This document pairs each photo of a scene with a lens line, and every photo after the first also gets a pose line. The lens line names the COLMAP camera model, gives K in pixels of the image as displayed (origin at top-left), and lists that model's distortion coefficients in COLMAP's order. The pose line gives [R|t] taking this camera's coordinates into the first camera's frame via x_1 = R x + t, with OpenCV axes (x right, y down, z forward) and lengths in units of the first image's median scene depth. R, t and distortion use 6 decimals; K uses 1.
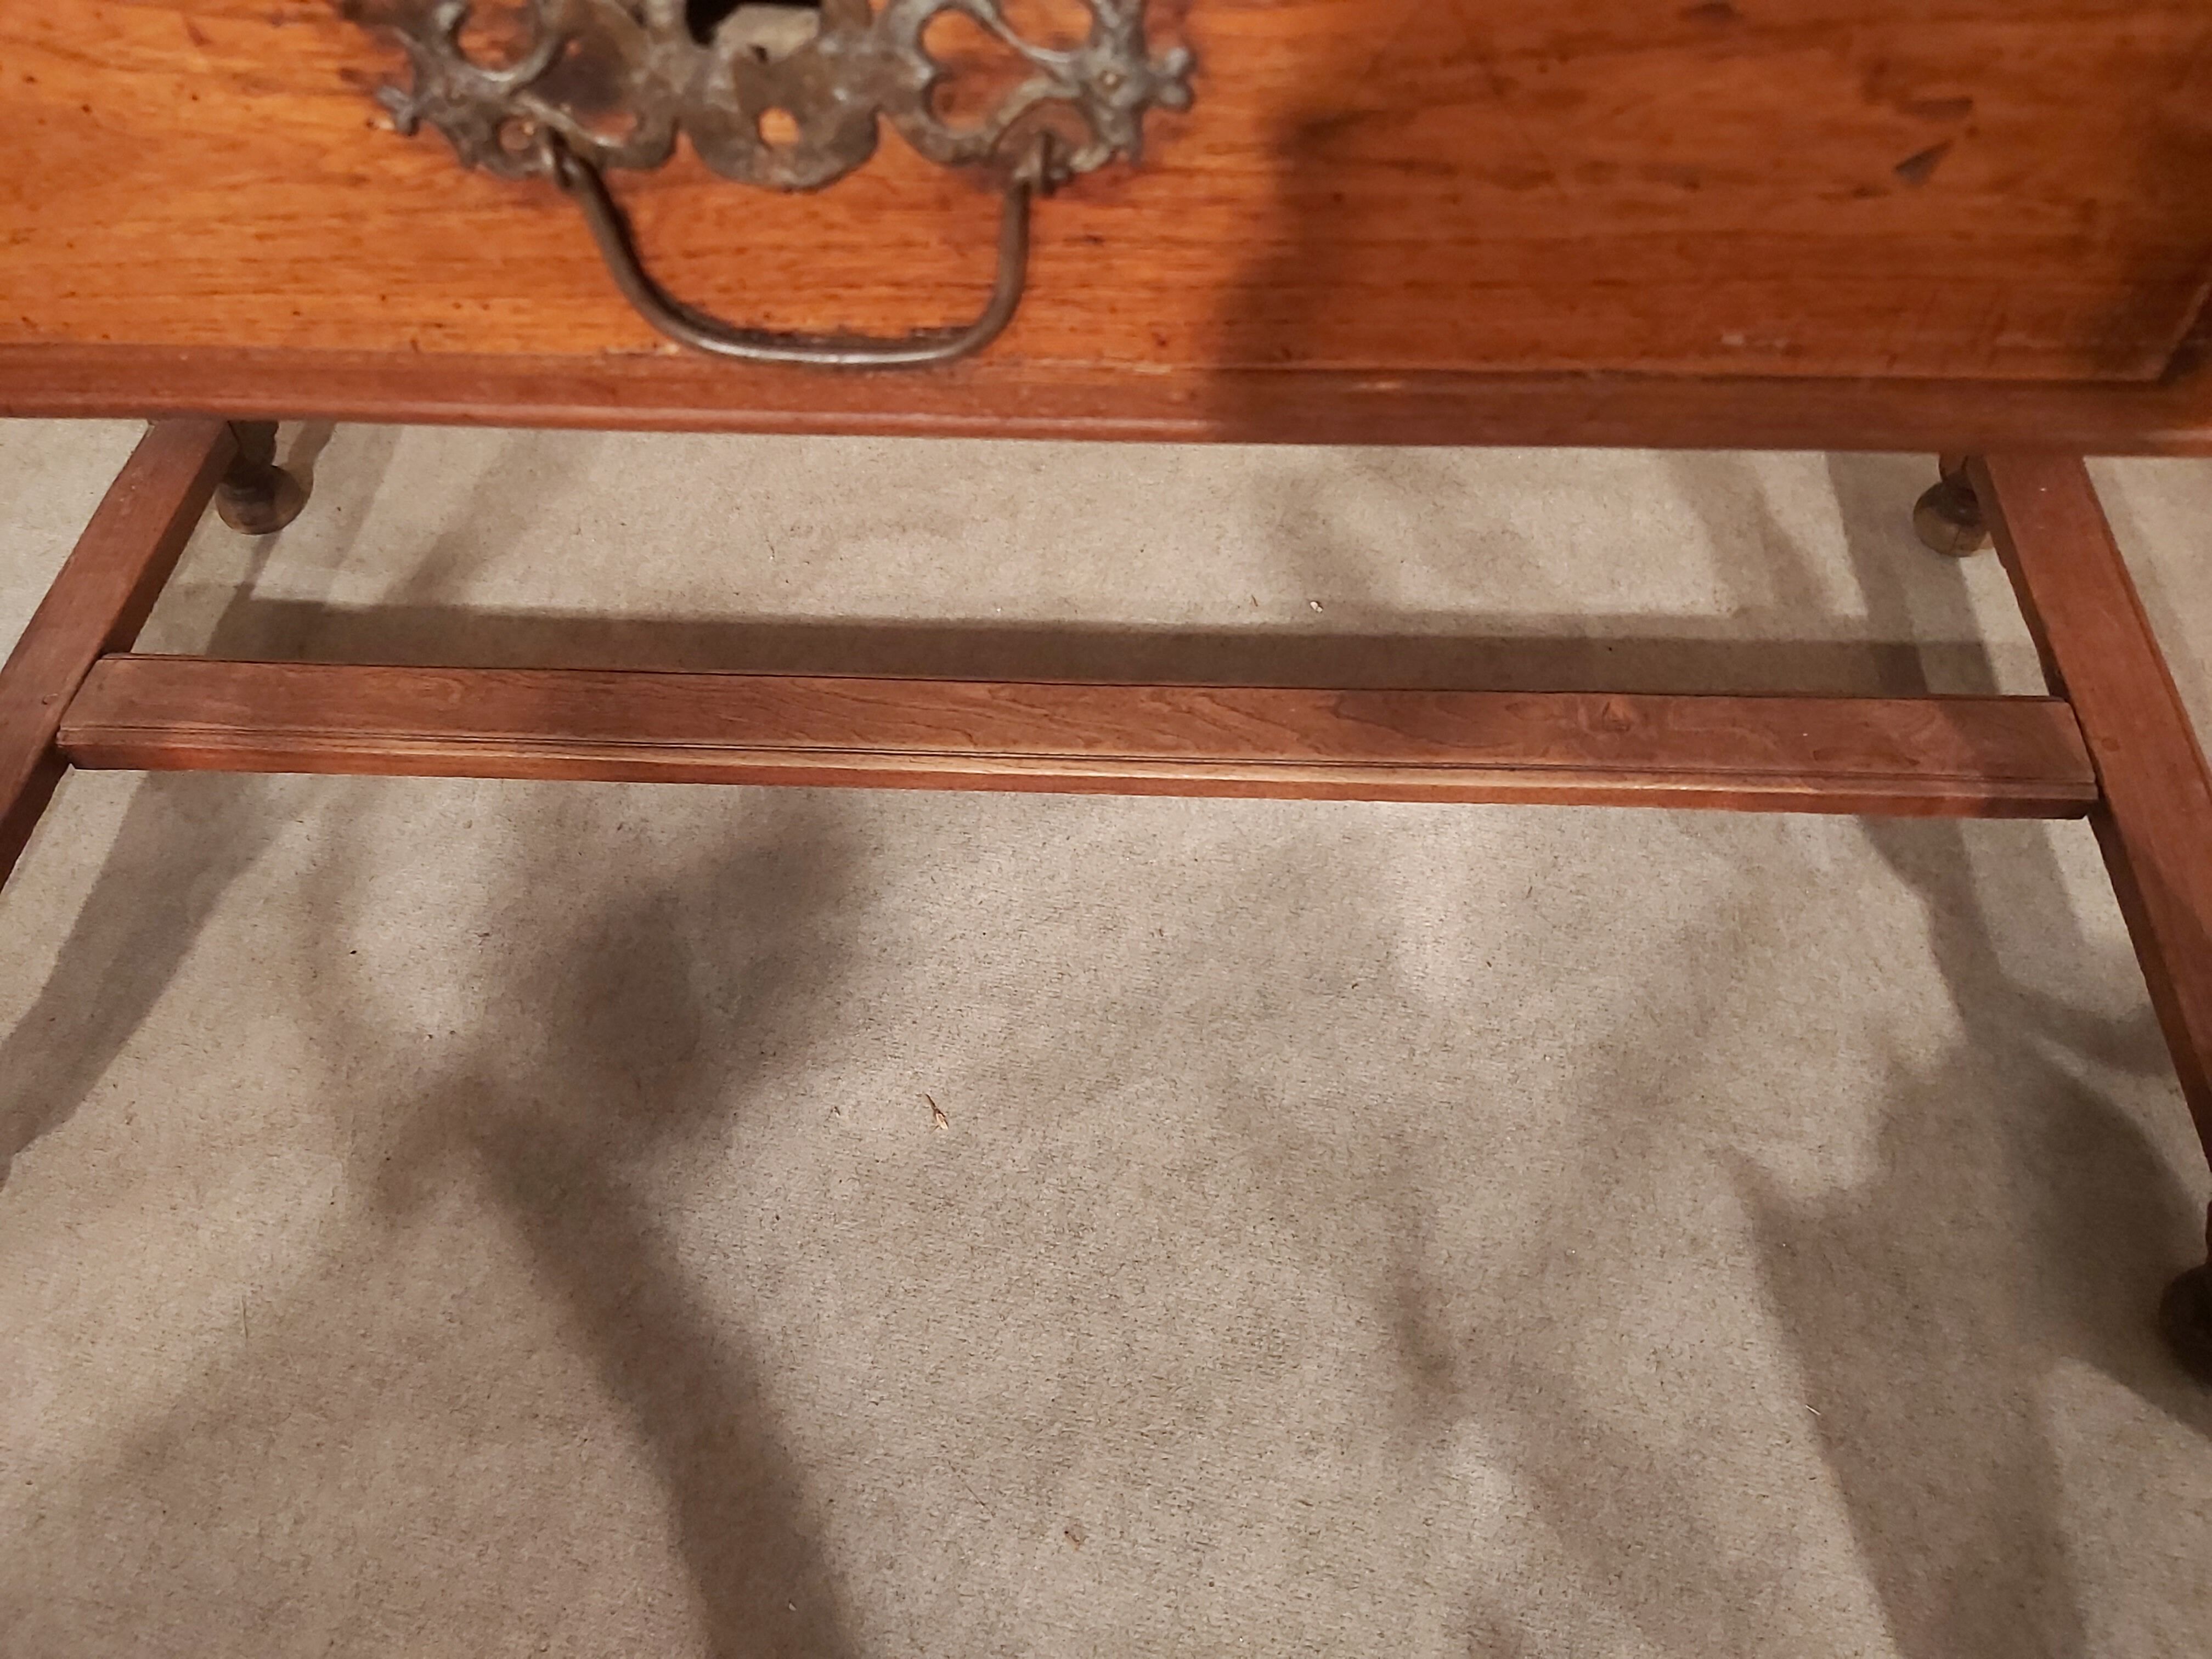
lens RADIAL K [[1714.7, 0, 1083.6], [0, 1714.7, 839.6], [0, 0, 1]] dist [0.089273, -0.176732]
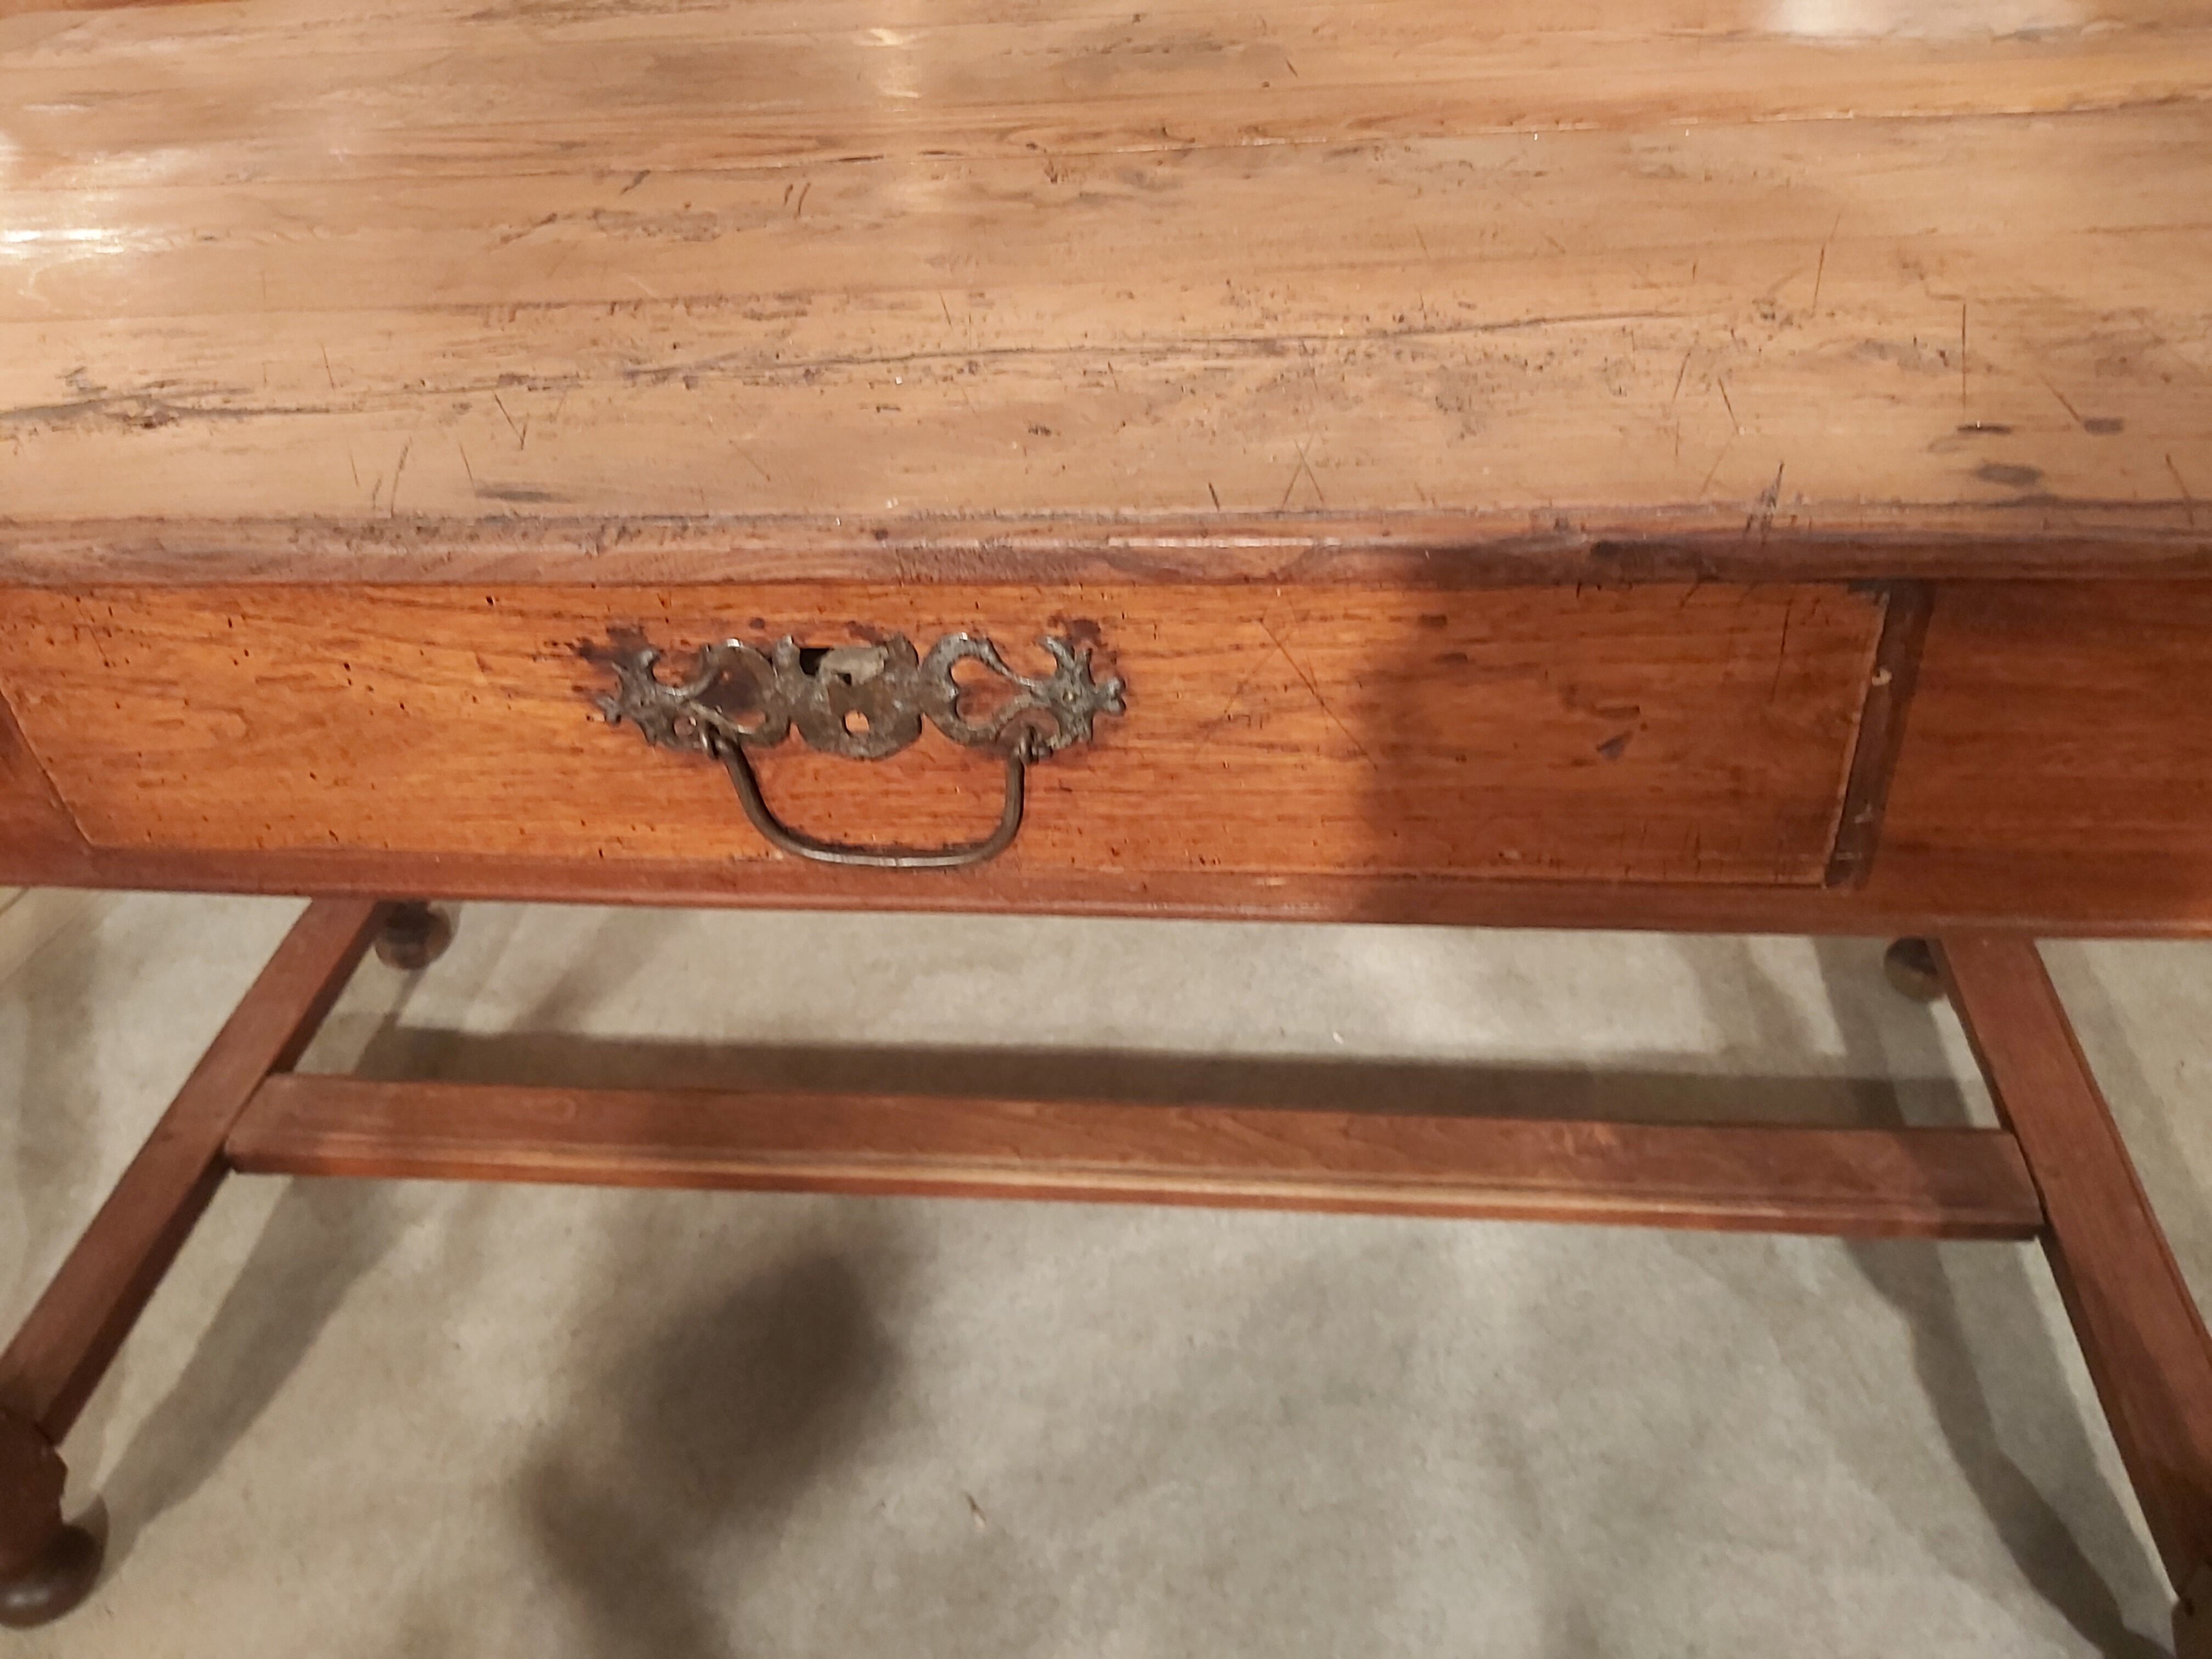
lens RADIAL K [[1737.1, 0, 1084.6], [0, 1737.1, 828.7], [0, 0, 1]] dist [0.087143, -0.187451]
pose [[0.998770, 0.002757, -0.049497, 0.034825], [-0.015075, 0.968060, -0.250263, 0.020980], [0.047227, 0.250702, 0.966912, -0.155372]]
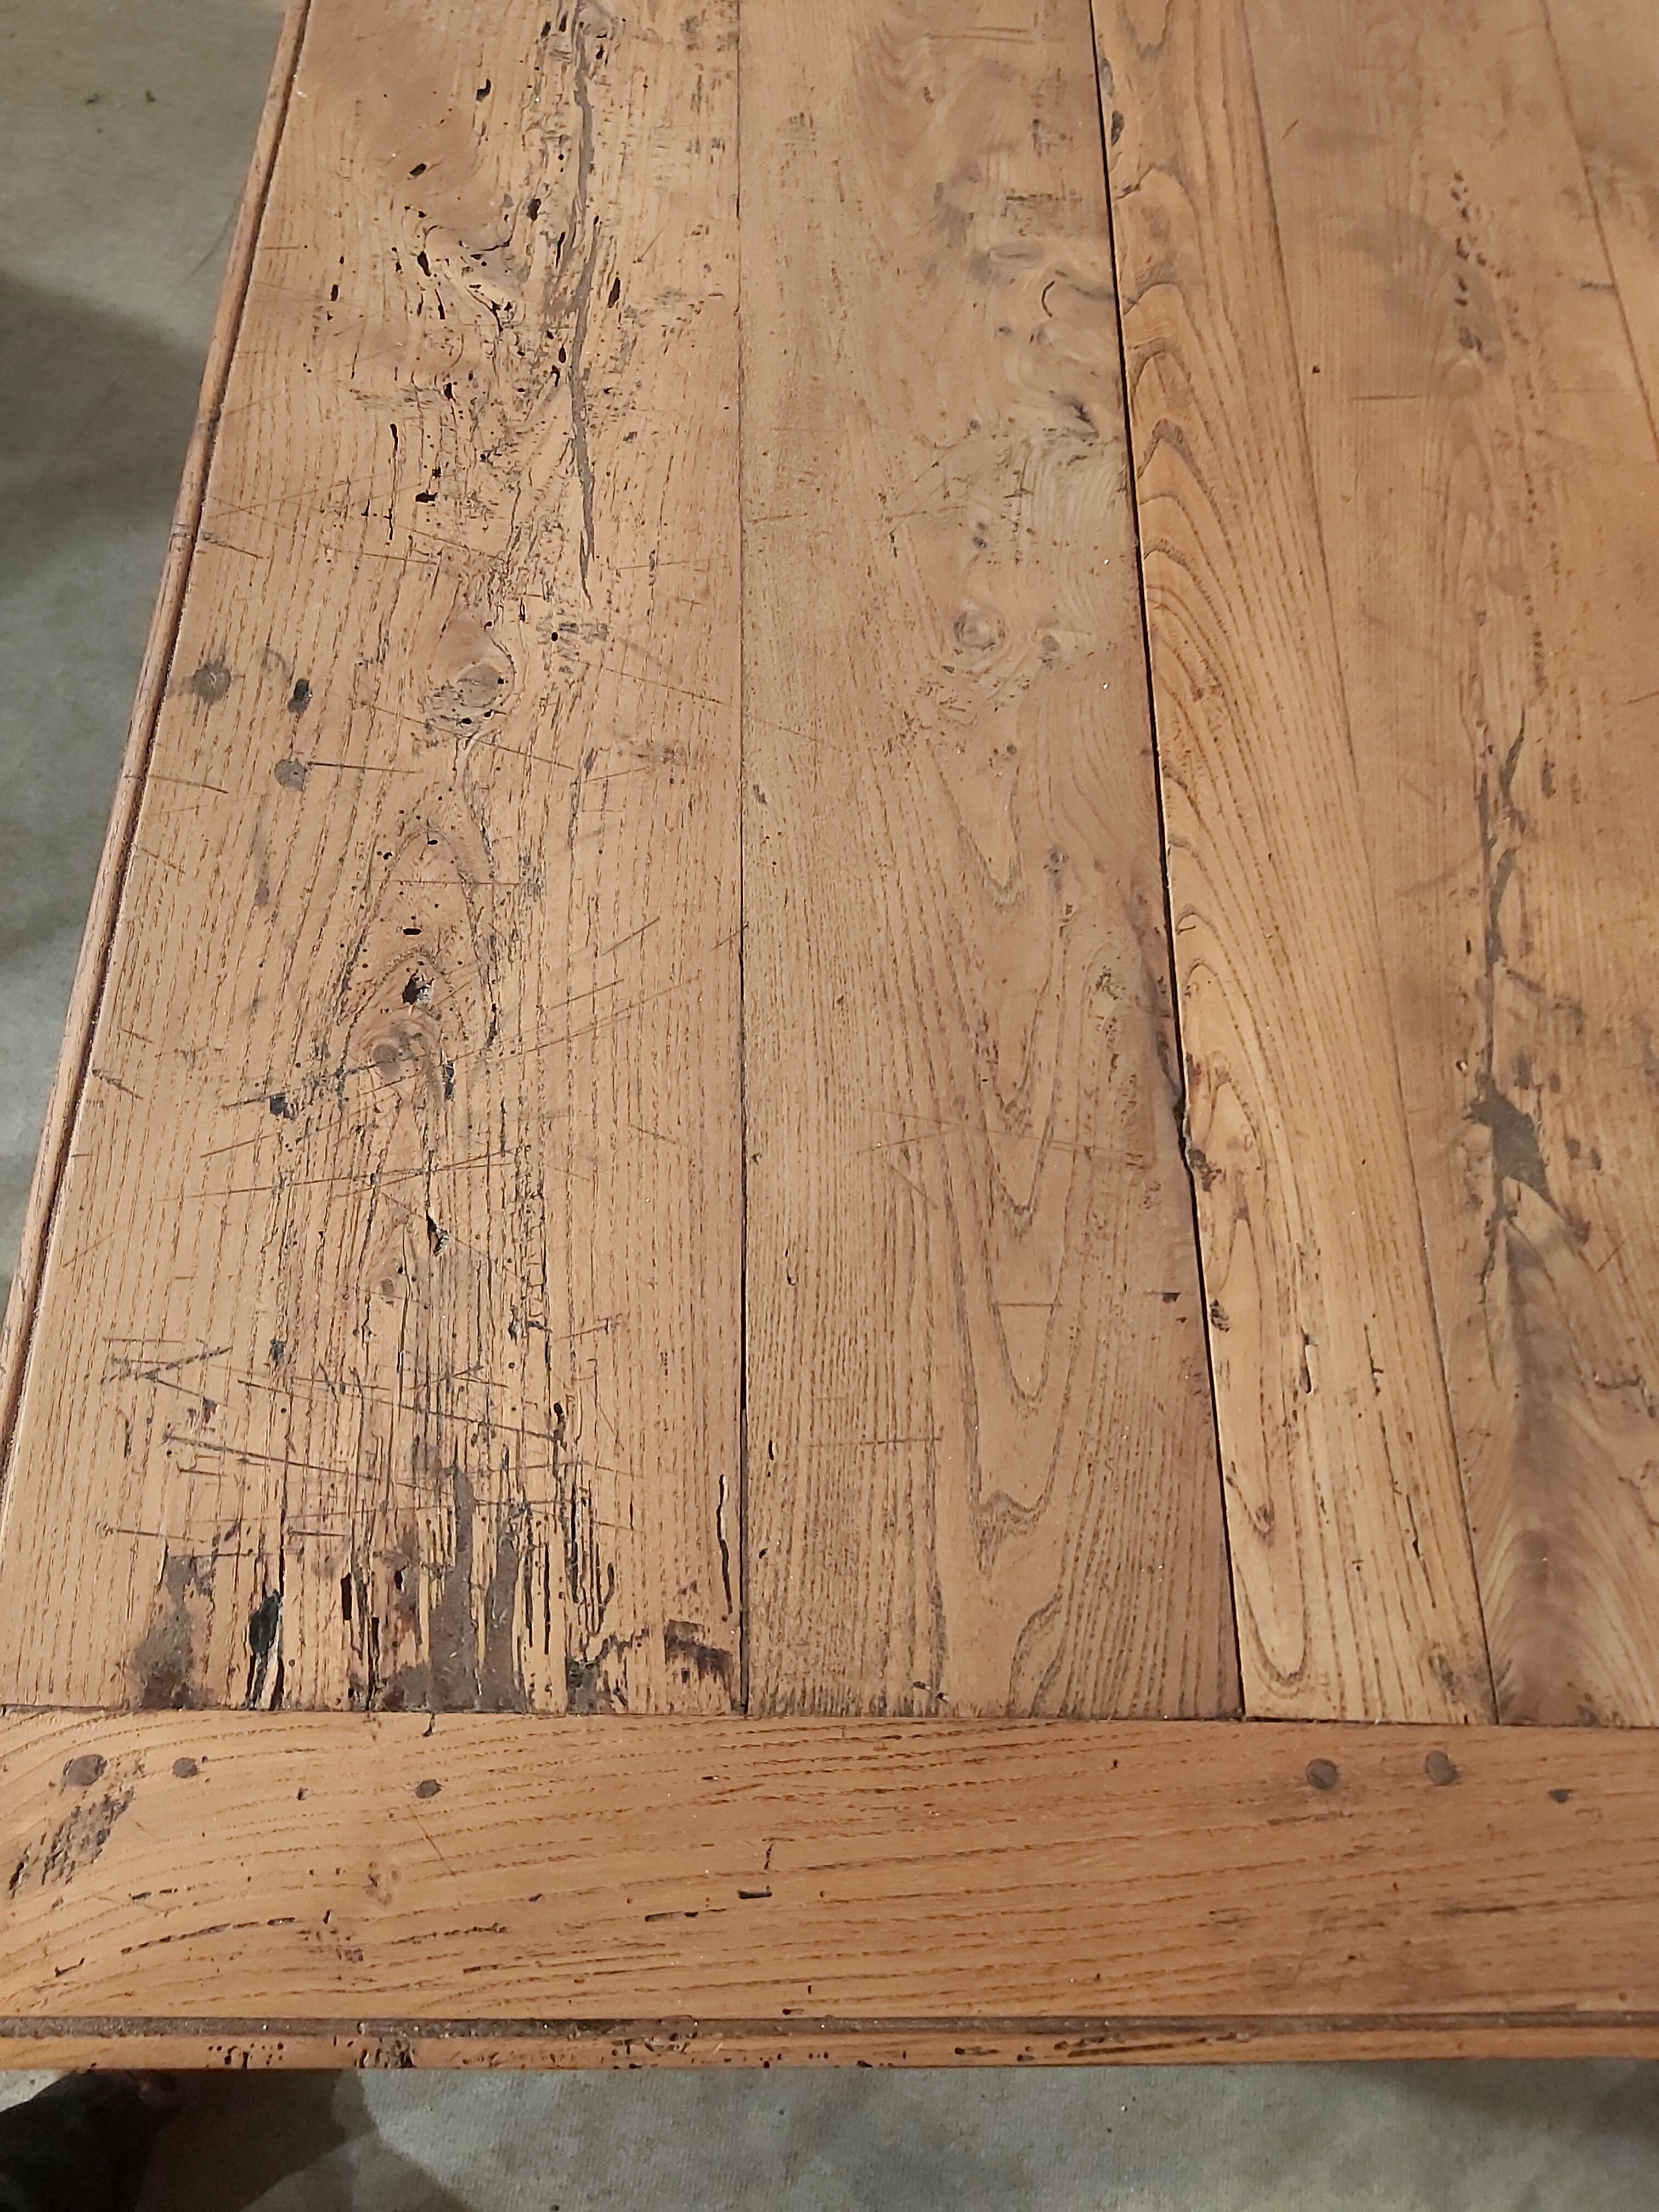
lens RADIAL K [[1714.7, 0, 827.9], [0, 1714.7, 1081.7], [0, 0, 1]] dist [0.089273, -0.176732]
pose [[0.070476, 0.929906, -0.360982, 0.583305], [-0.865028, 0.237186, 0.442120, -0.570767], [0.496750, 0.281101, 0.821110, -0.068866]]
